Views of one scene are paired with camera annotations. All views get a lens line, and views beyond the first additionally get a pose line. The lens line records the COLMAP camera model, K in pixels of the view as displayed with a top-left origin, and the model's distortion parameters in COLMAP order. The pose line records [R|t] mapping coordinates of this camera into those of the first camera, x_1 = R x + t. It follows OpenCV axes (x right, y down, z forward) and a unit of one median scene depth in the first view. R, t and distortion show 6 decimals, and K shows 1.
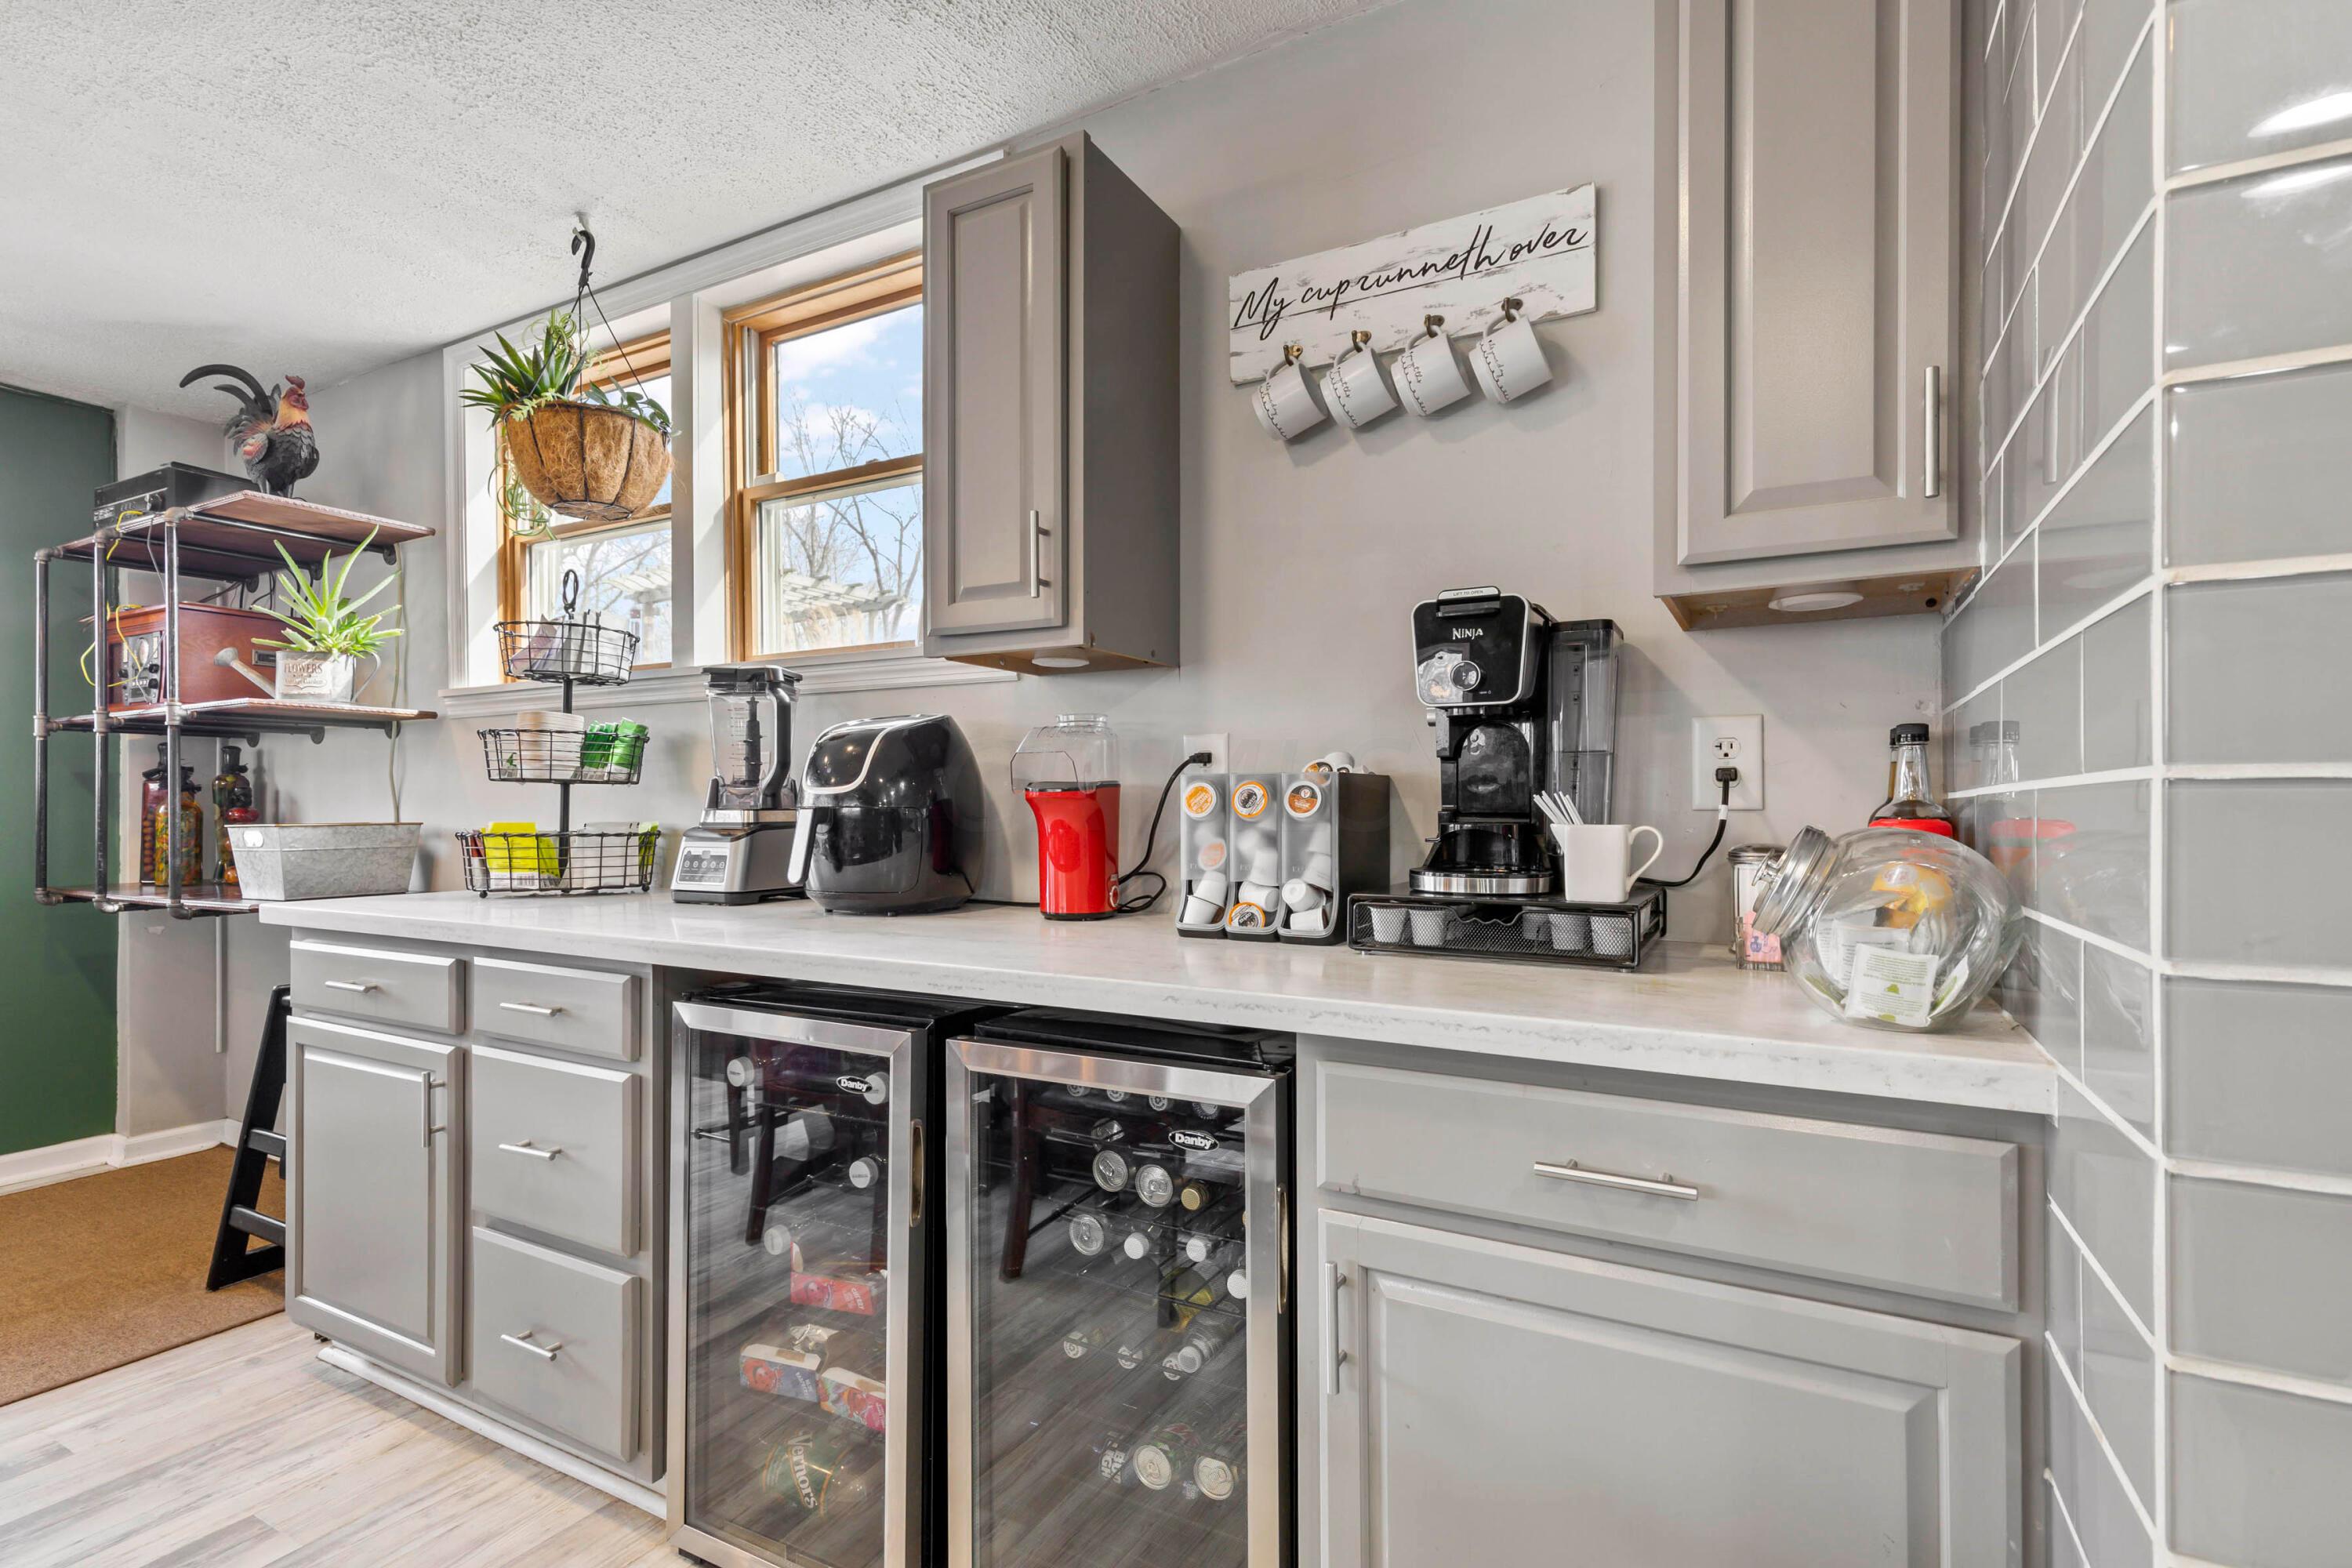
lens RADIAL K [[1093.9, 0, 1185.0], [0, 1093.9, 796.0], [0, 0, 1]] dist [0.025591, 0.000496]
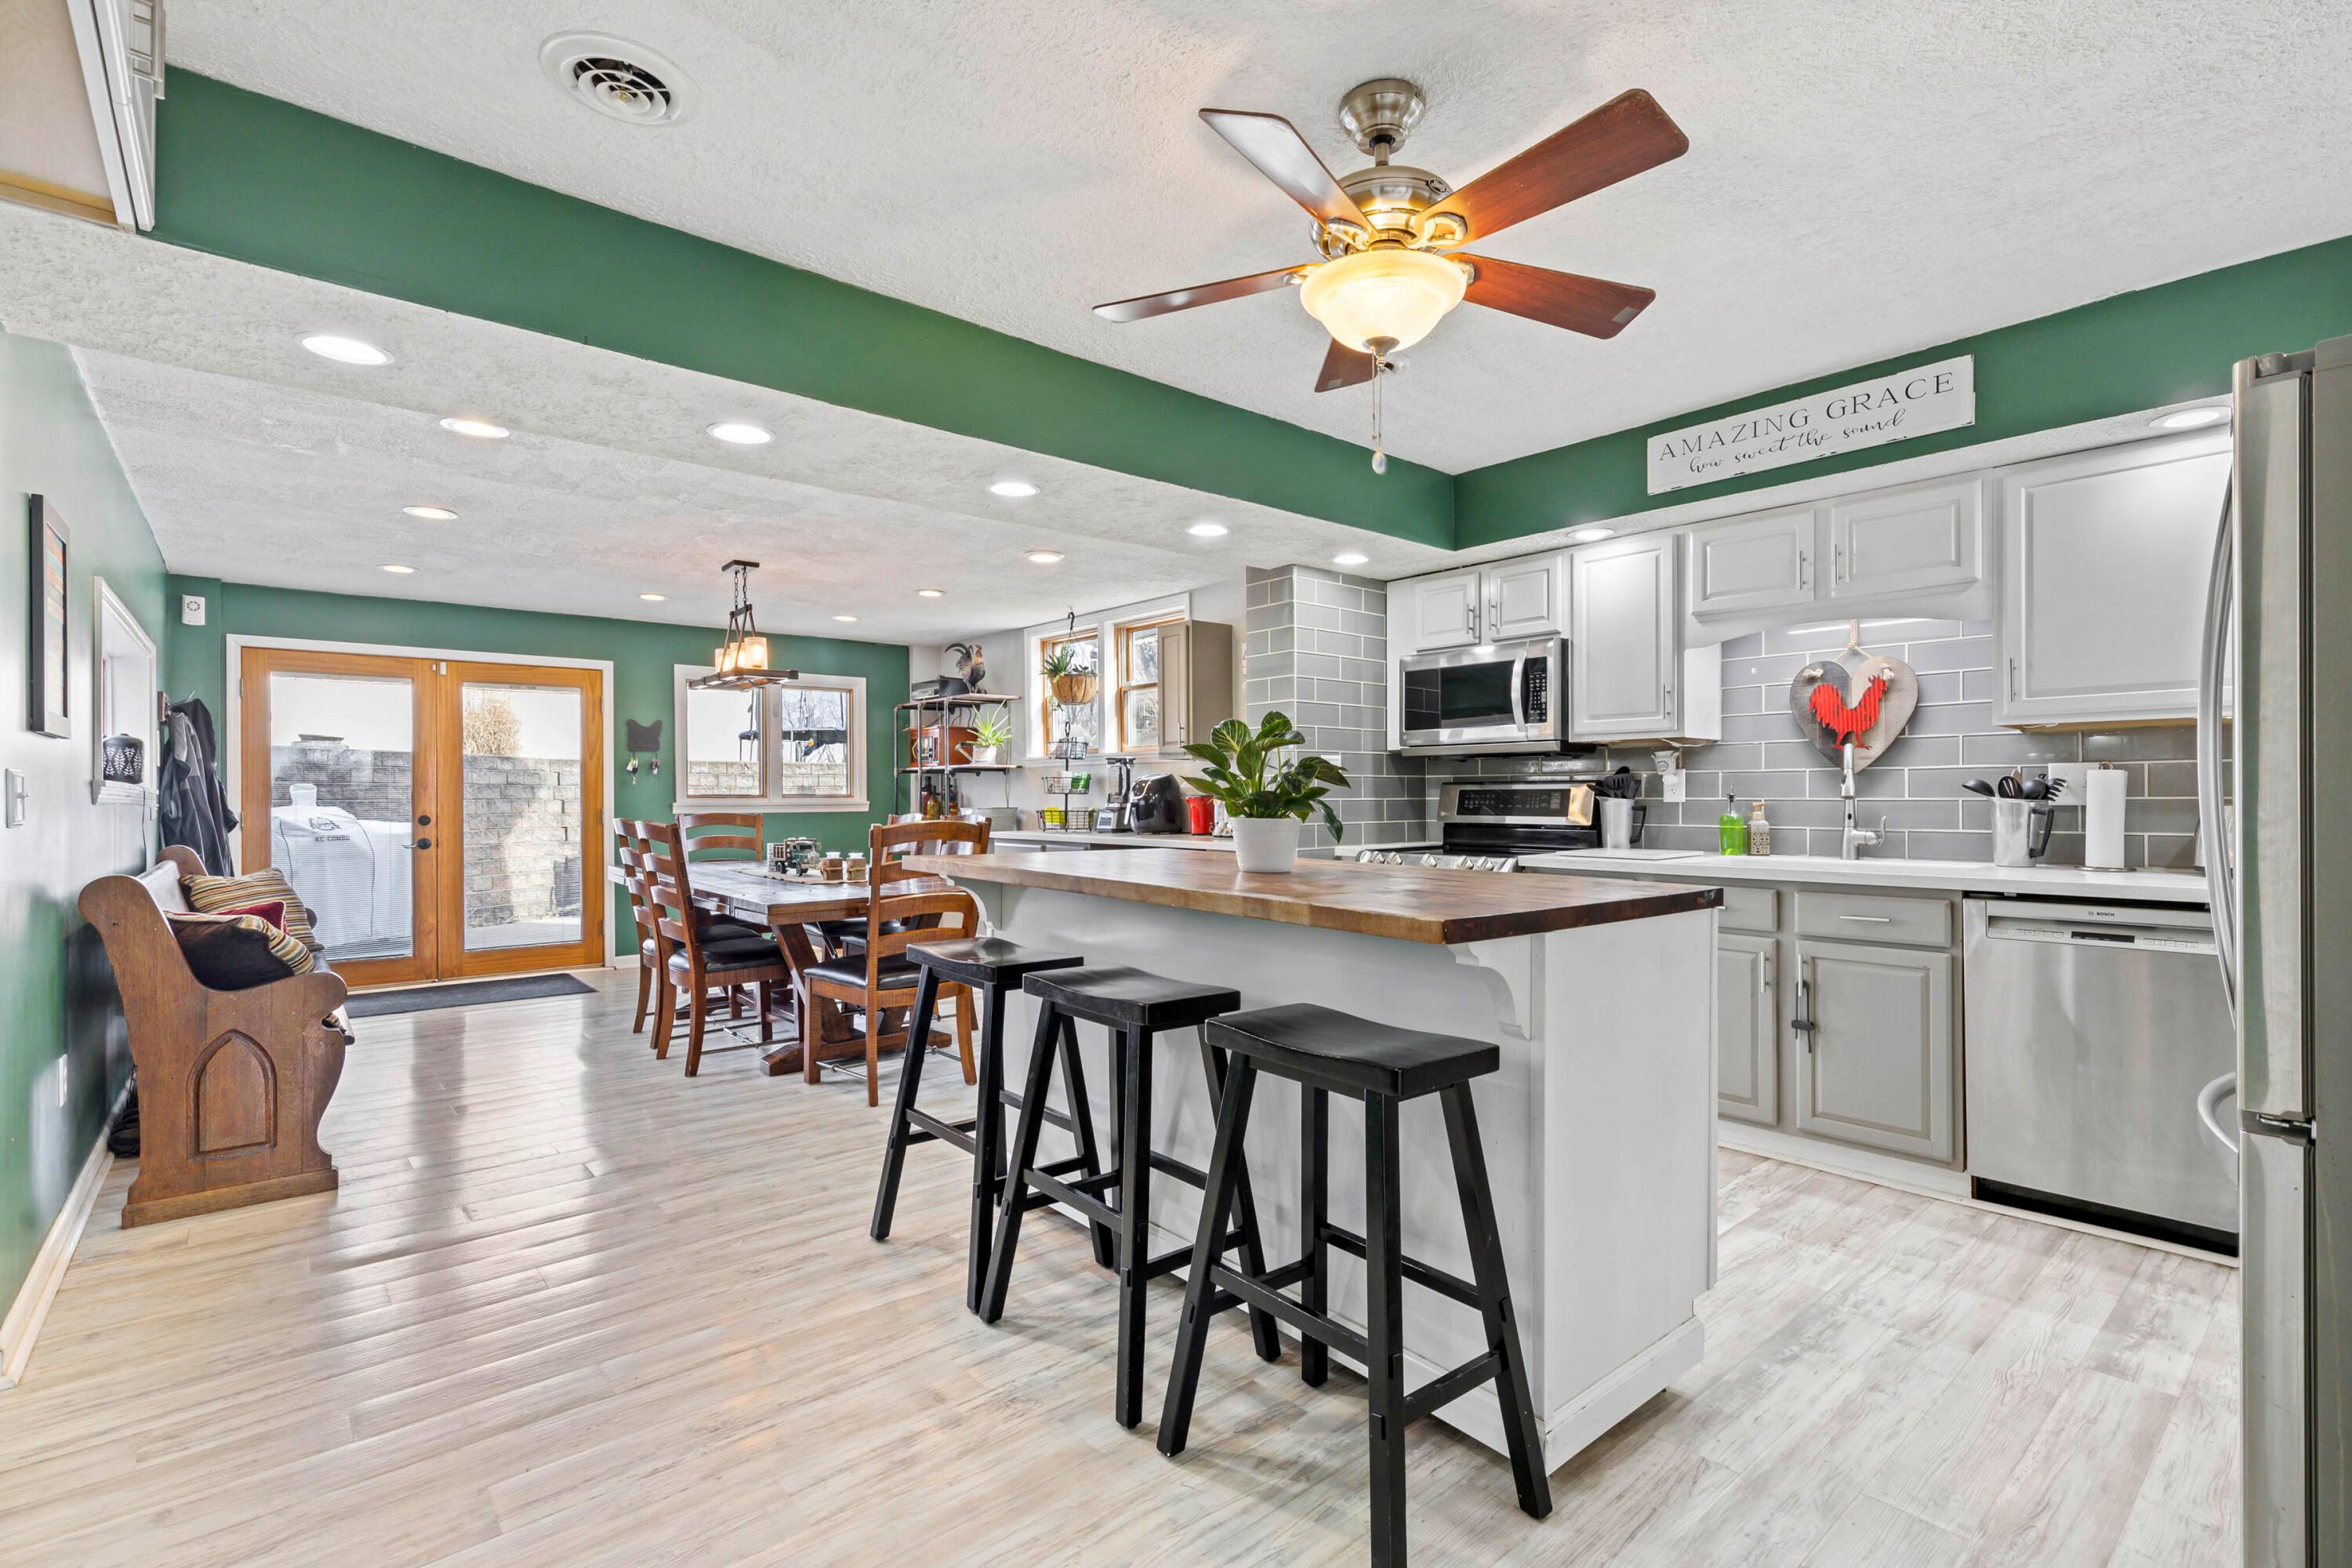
lens RADIAL K [[1093.9, 0, 1179.3], [0, 1093.9, 791.0], [0, 0, 1]] dist [0.025591, 0.000496]
pose [[0.925458, -0.005782, -0.378805, 0.845498], [0.006546, 0.999978, 0.000729, -0.020343], [0.378793, -0.003155, 0.925476, -1.629795]]
